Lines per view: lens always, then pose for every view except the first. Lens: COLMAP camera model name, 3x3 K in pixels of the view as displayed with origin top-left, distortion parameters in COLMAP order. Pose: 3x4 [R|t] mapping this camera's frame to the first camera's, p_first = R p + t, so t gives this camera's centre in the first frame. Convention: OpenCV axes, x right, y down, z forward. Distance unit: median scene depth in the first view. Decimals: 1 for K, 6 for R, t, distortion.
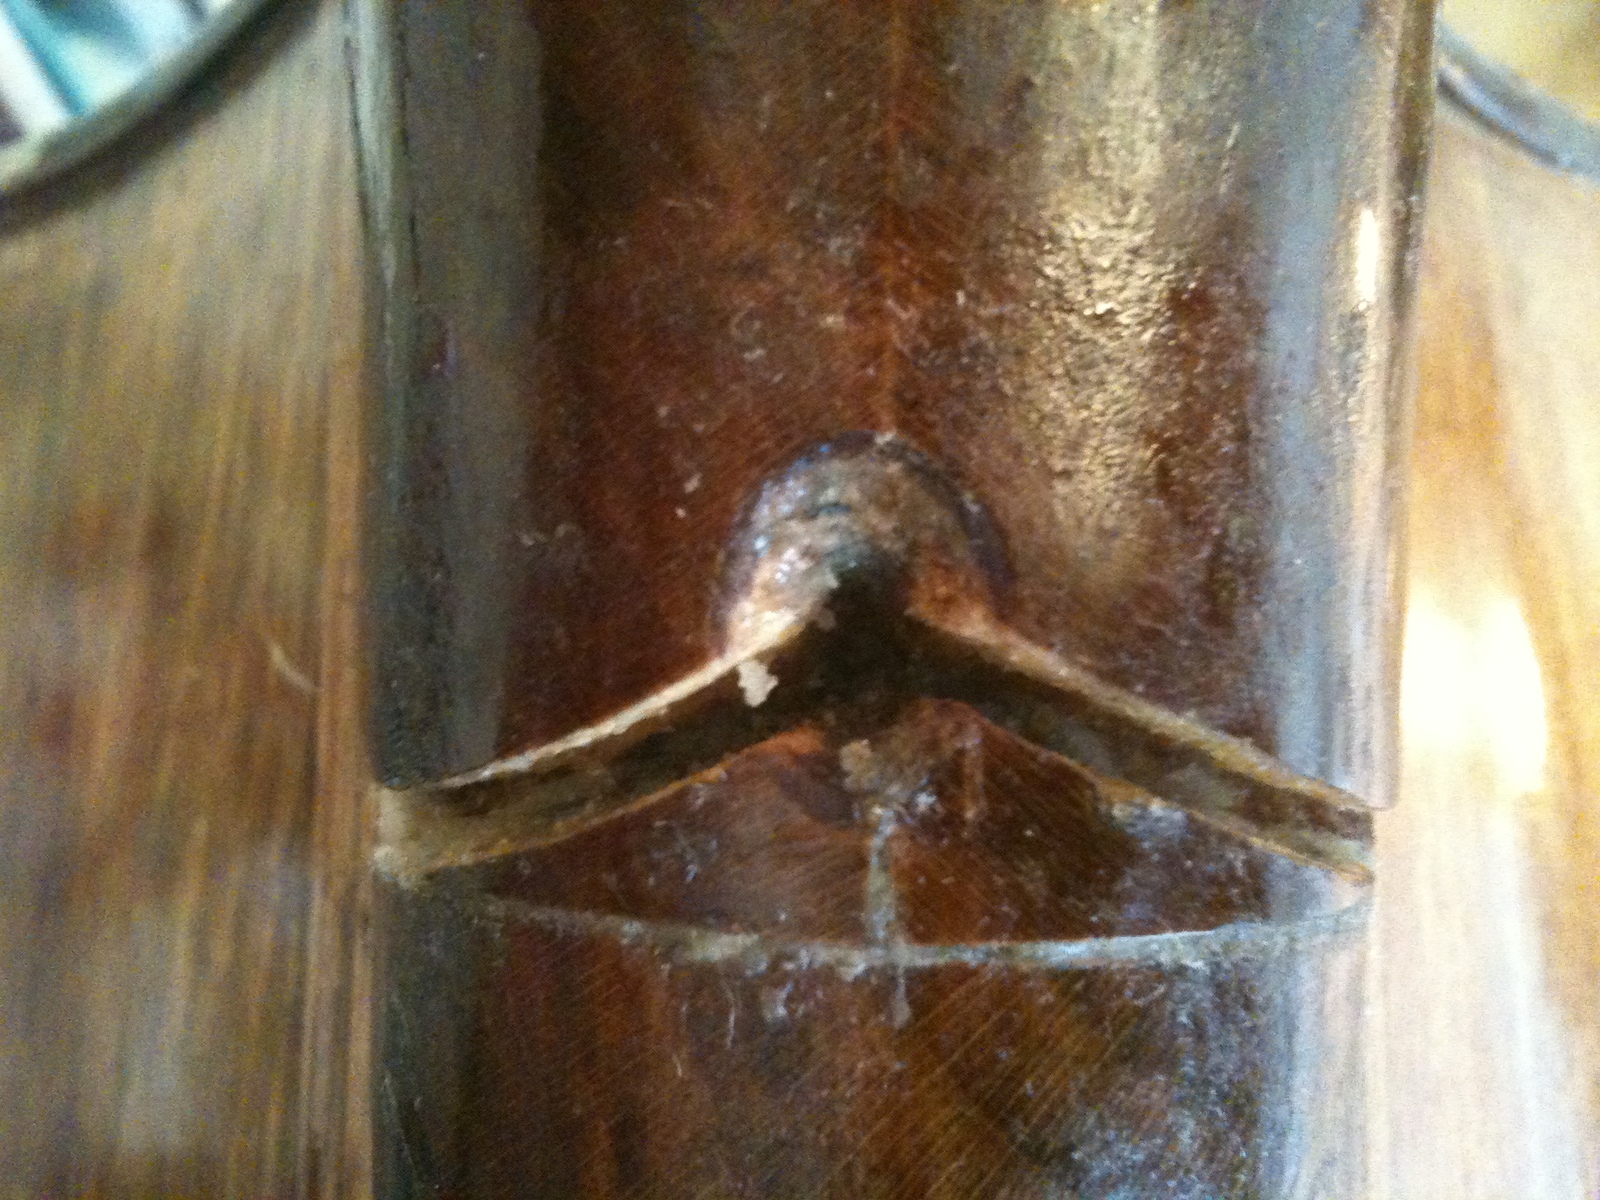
lens RADIAL K [[1761.0, 0, 800.0], [0, 1761.0, 600.0], [0, 0, 1]] dist [0.171170, -0.568967]
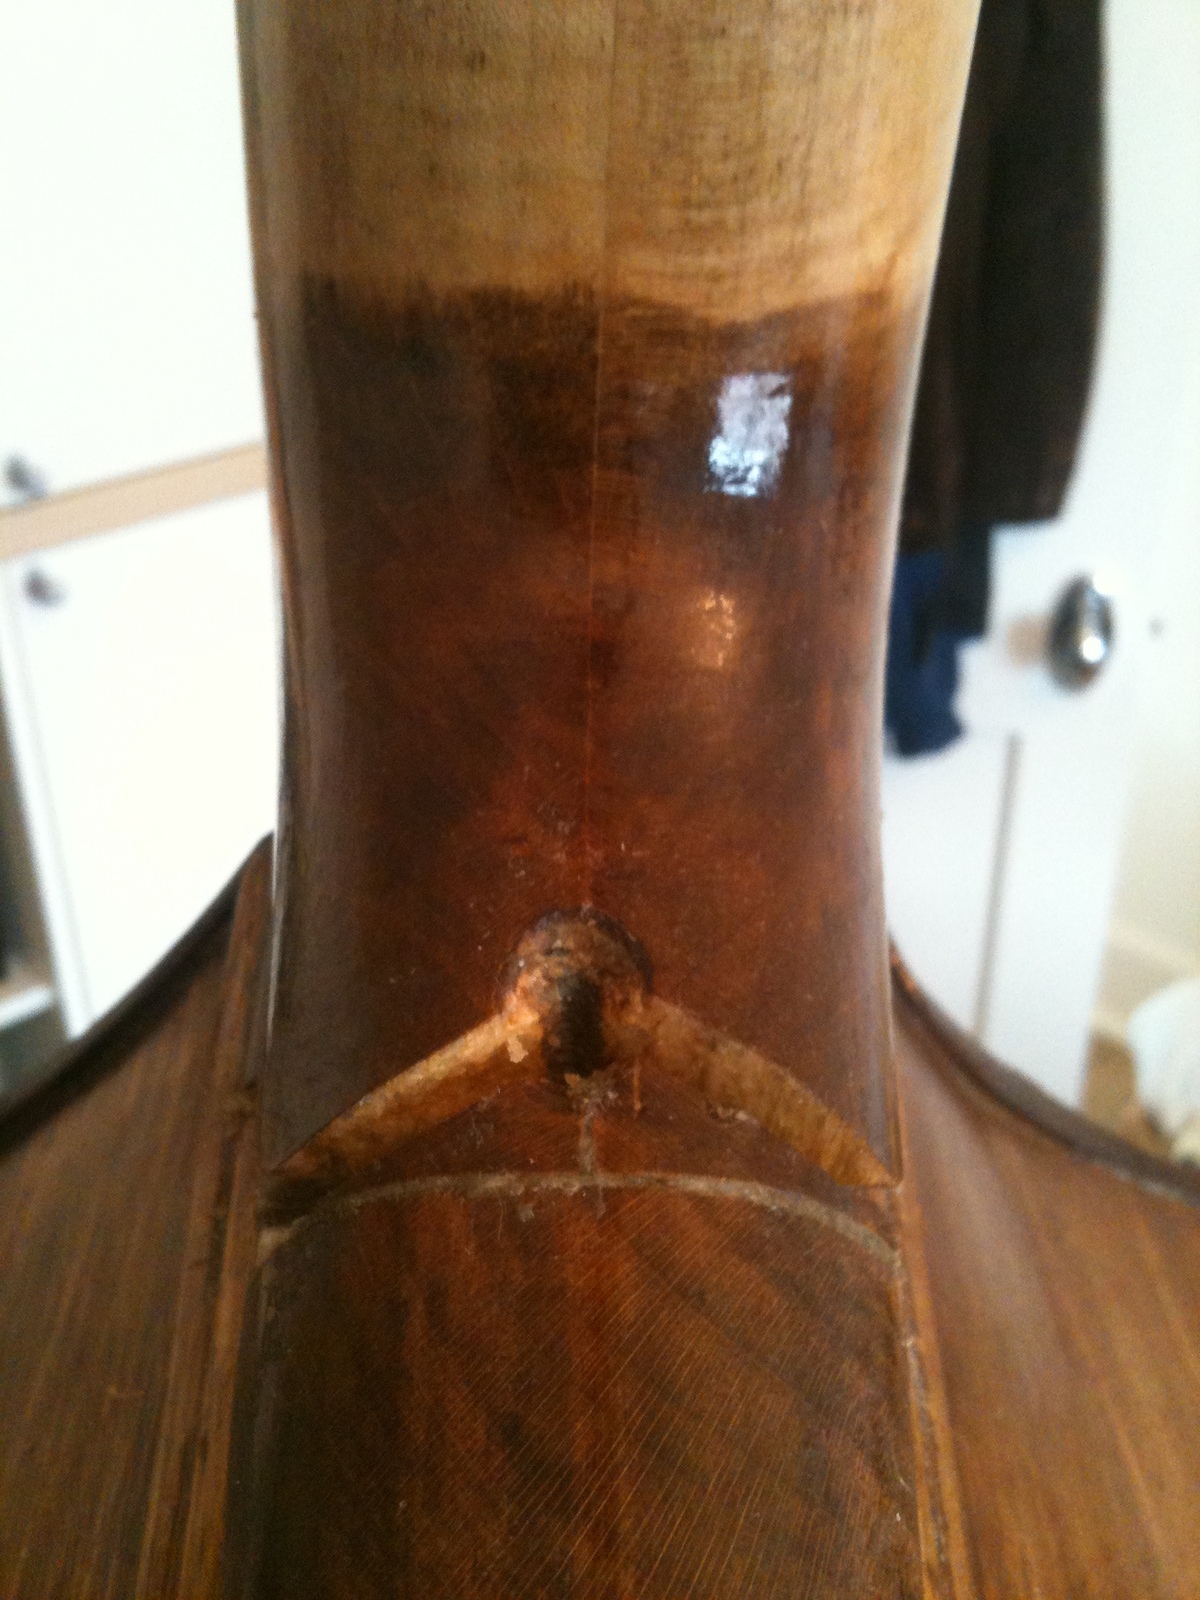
lens RADIAL K [[1761.0, 0, 600.0], [0, 1761.0, 800.0], [0, 0, 1]] dist [0.171170, -0.568967]
pose [[0.998201, 0.017476, 0.057344, -0.049190], [0.020350, 0.800977, -0.598349, 0.941563], [-0.056389, 0.598440, 0.799181, -0.607811]]
